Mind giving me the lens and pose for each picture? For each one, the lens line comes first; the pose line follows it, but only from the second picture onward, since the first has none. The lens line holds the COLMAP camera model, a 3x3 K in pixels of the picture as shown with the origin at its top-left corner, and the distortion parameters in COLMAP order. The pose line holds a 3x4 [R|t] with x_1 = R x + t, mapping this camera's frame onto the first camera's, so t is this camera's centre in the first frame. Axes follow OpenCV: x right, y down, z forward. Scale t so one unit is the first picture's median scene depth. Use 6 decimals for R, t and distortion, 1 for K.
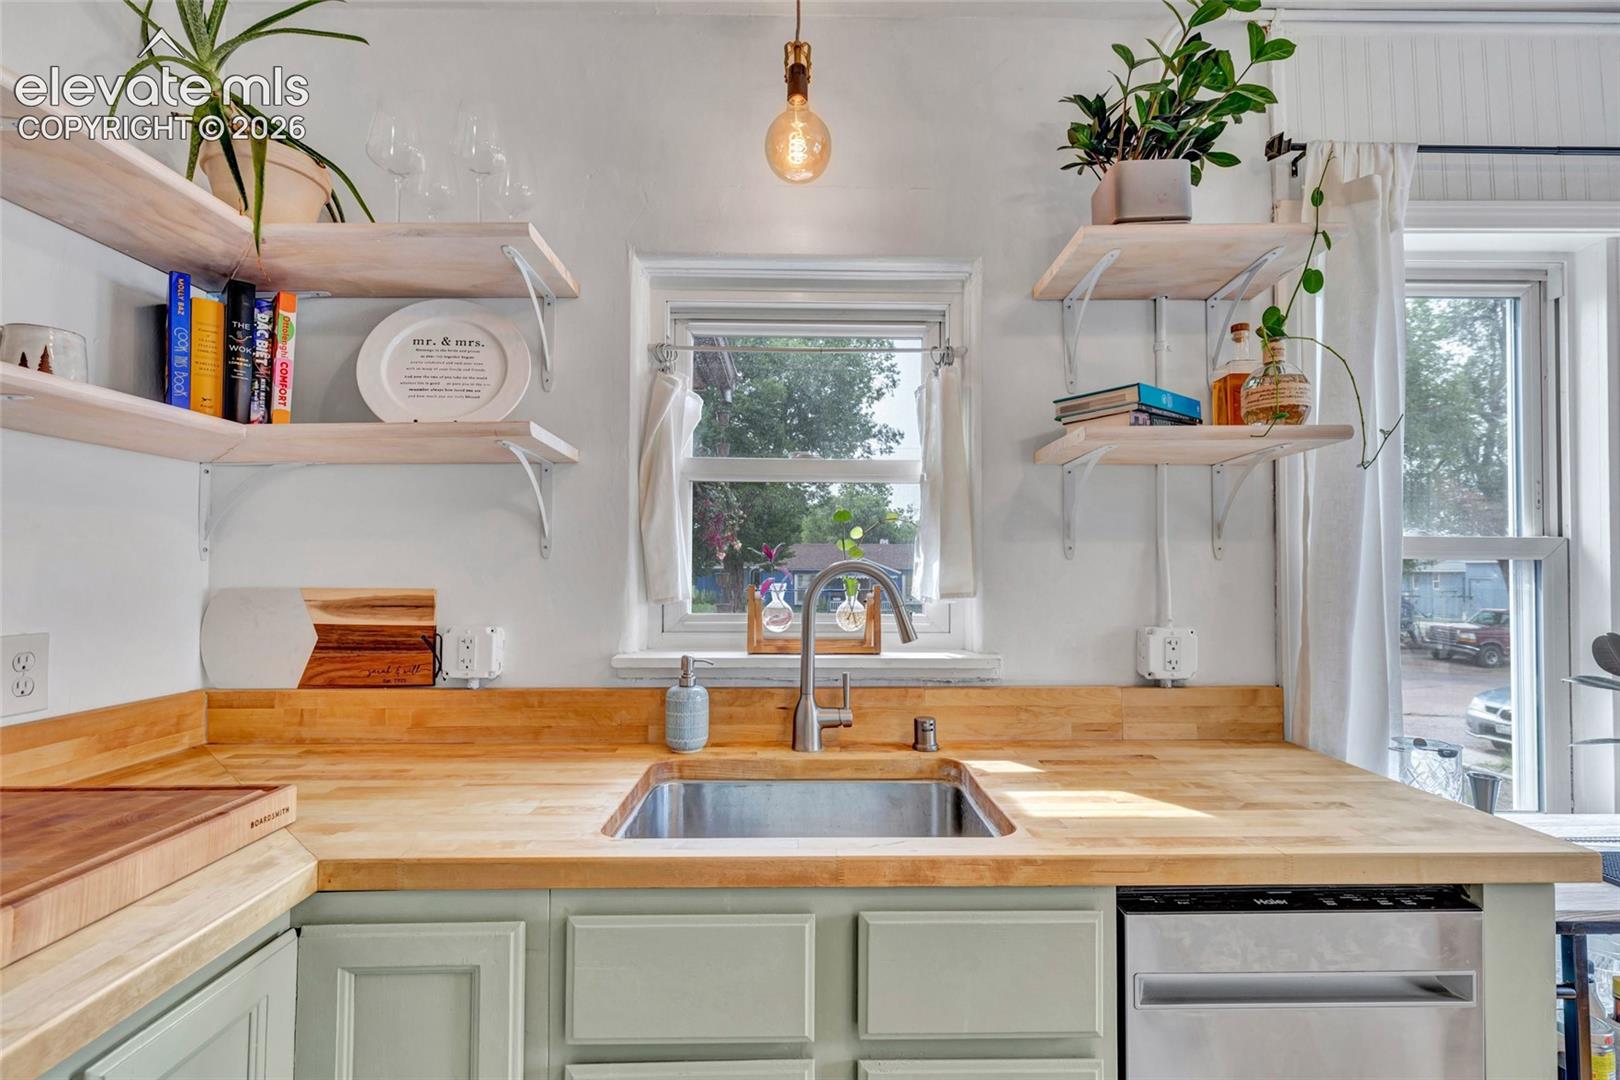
lens RADIAL K [[743.8, 0, 831.5], [0, 743.8, 548.5], [0, 0, 1]] dist [0.010049, -0.002150]
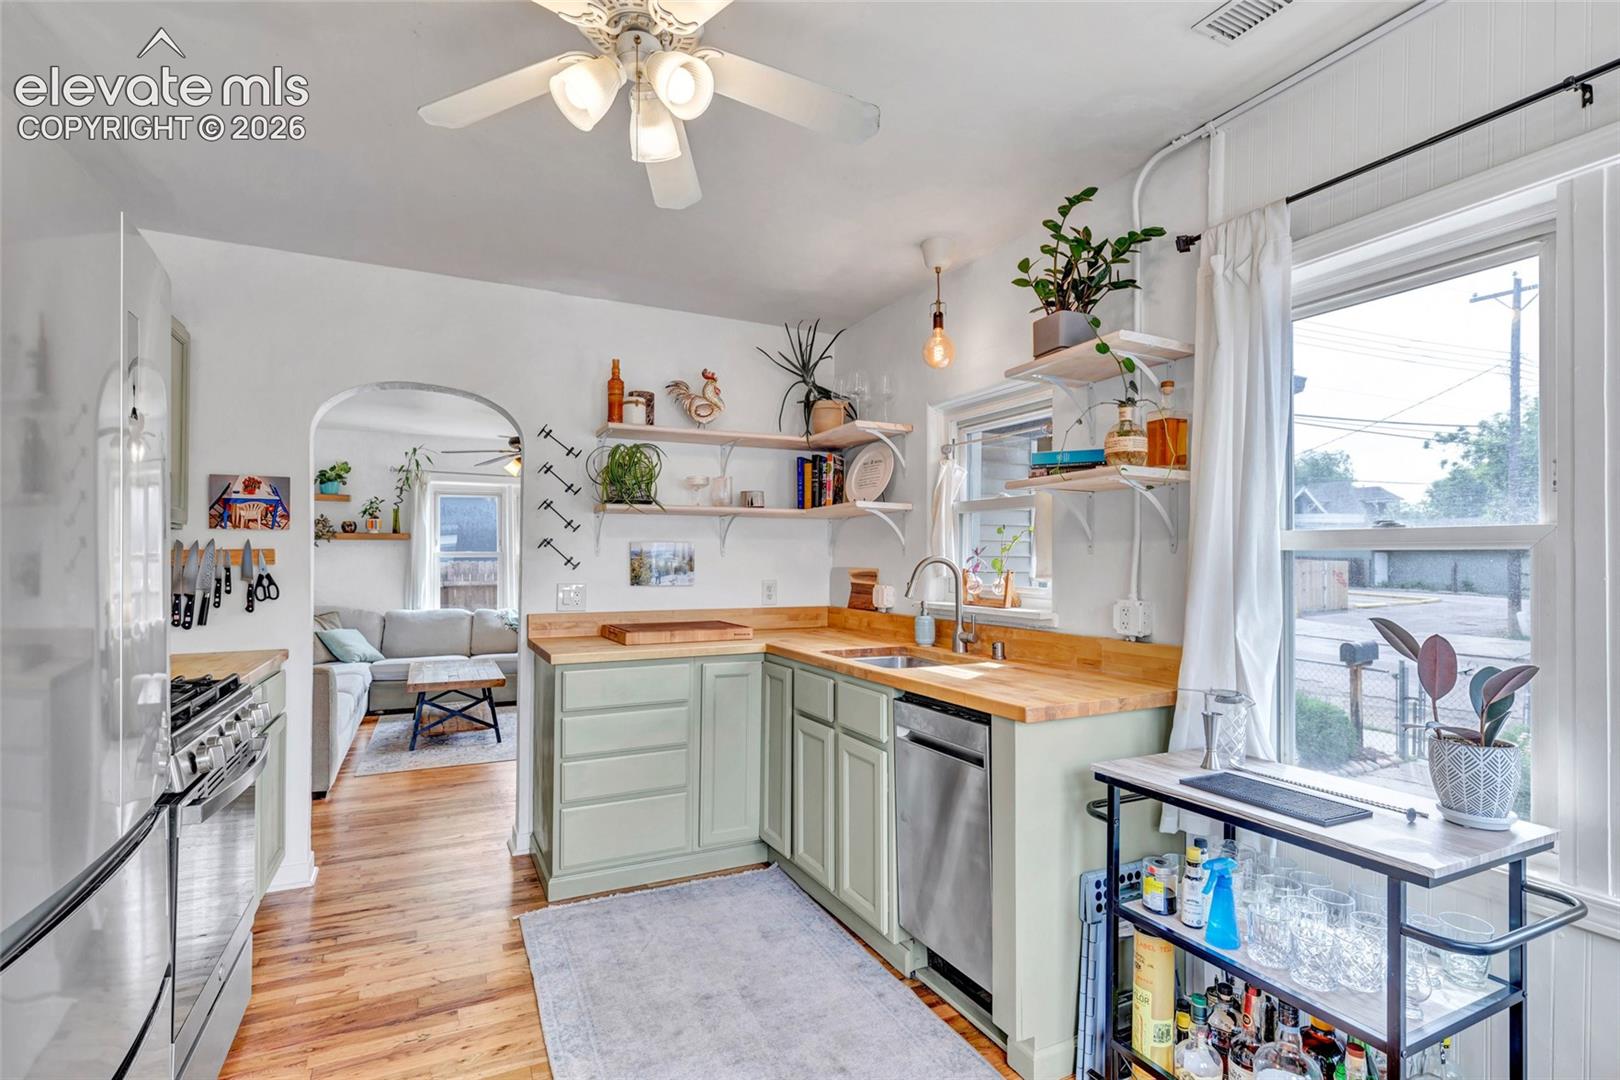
lens RADIAL K [[781.7, 0, 816.1], [0, 781.7, 545.0], [0, 0, 1]] dist [-0.001686, 0.000911]
pose [[0.424916, -0.017261, -0.905068, 1.618835], [0.030491, 0.999524, -0.004748, -0.013319], [0.904719, -0.025579, 0.425240, -0.206273]]
